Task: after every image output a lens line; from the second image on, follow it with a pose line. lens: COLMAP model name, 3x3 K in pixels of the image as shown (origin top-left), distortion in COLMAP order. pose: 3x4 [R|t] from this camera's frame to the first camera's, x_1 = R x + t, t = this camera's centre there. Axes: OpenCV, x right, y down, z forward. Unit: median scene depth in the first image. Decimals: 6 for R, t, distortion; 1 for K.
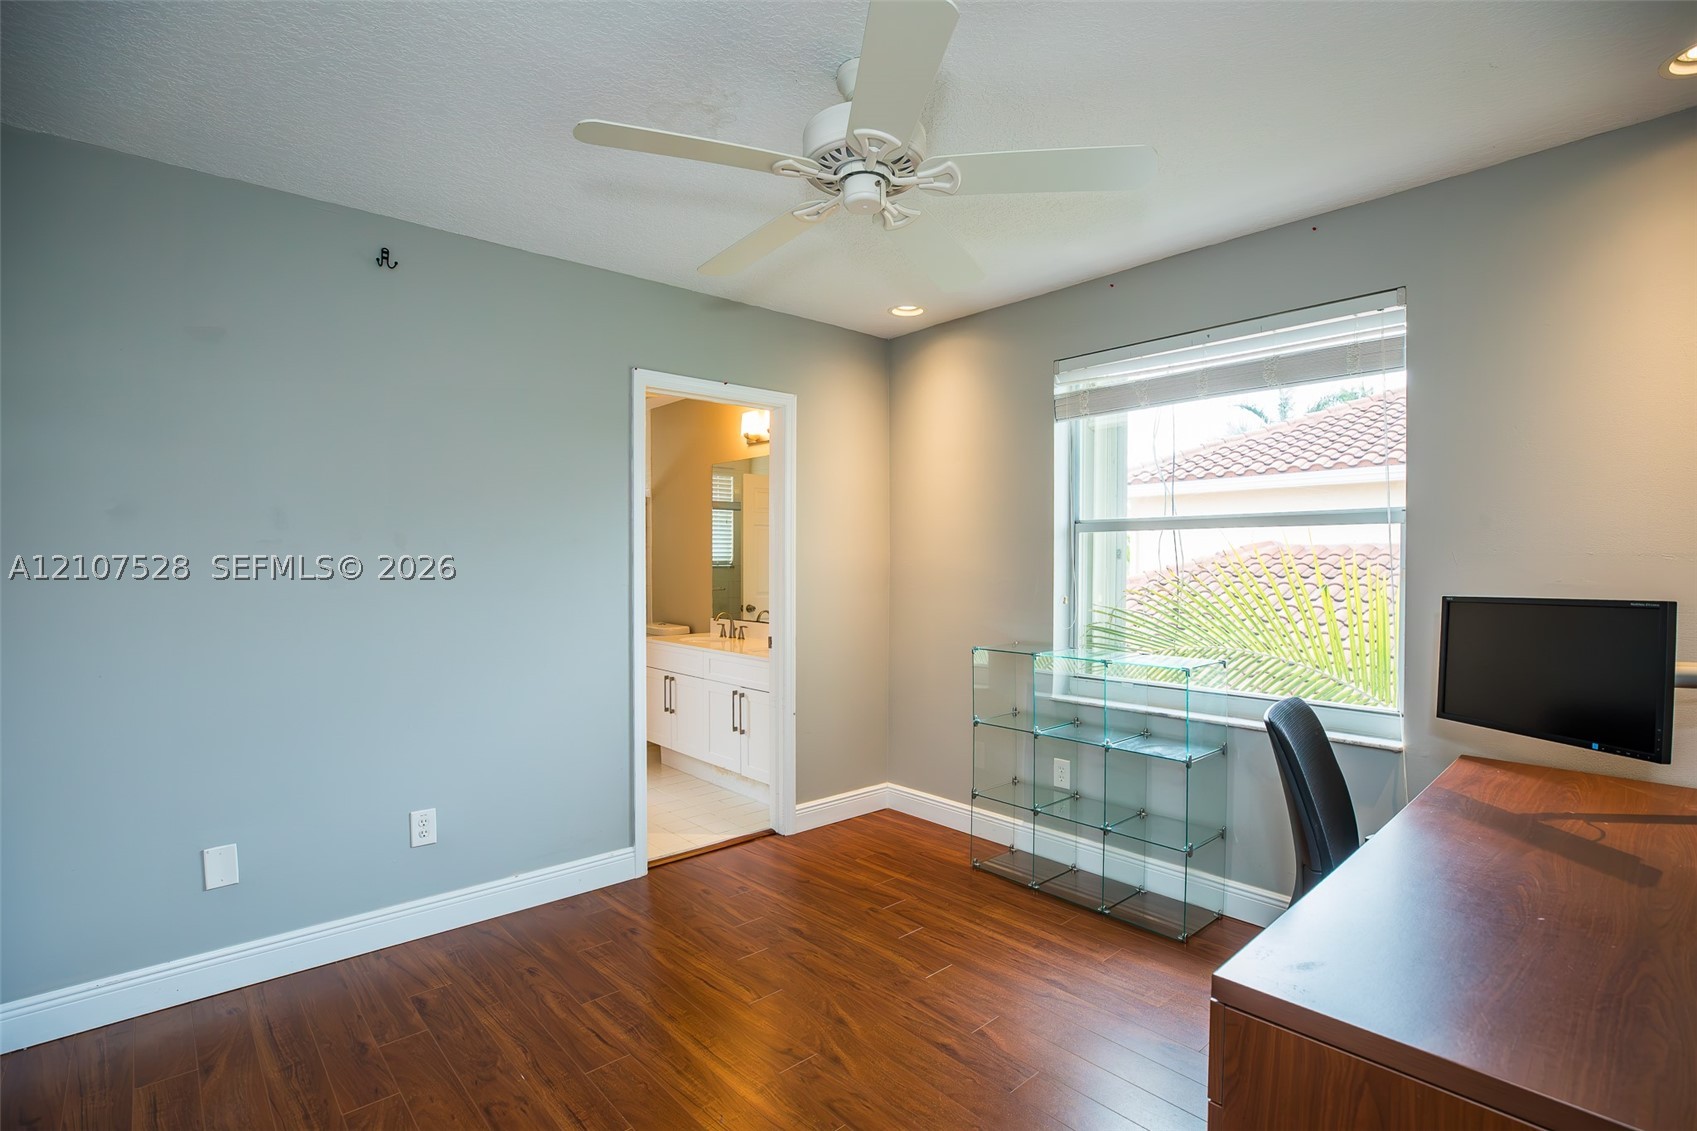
lens RADIAL K [[793.0, 0, 851.4], [0, 793.0, 571.6], [0, 0, 1]] dist [-0.041924, 0.013005]
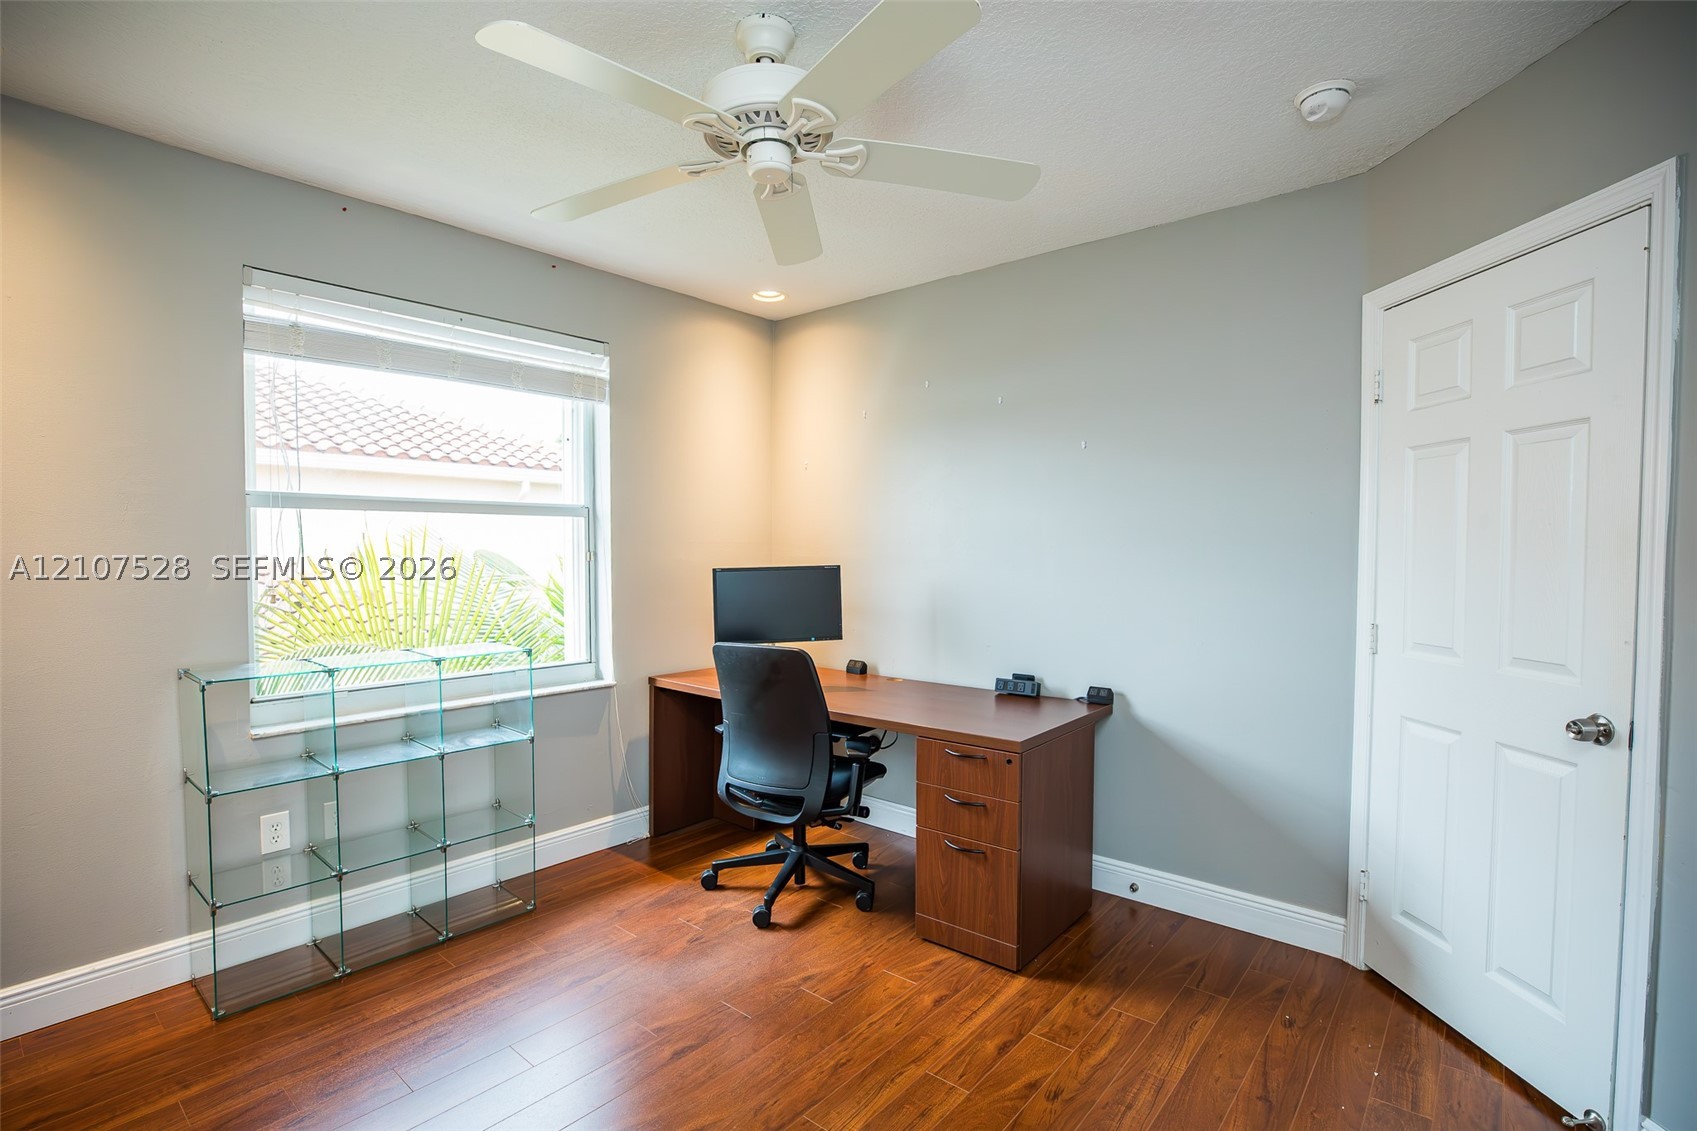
lens RADIAL K [[756.1, 0, 869.4], [0, 756.1, 565.1], [0, 0, 1]] dist [-0.042174, 0.011324]
pose [[-0.114169, -0.024896, 0.993149, -0.551889], [0.010685, 0.999597, 0.026286, -0.008284], [-0.993404, 0.013612, -0.113857, 0.598301]]
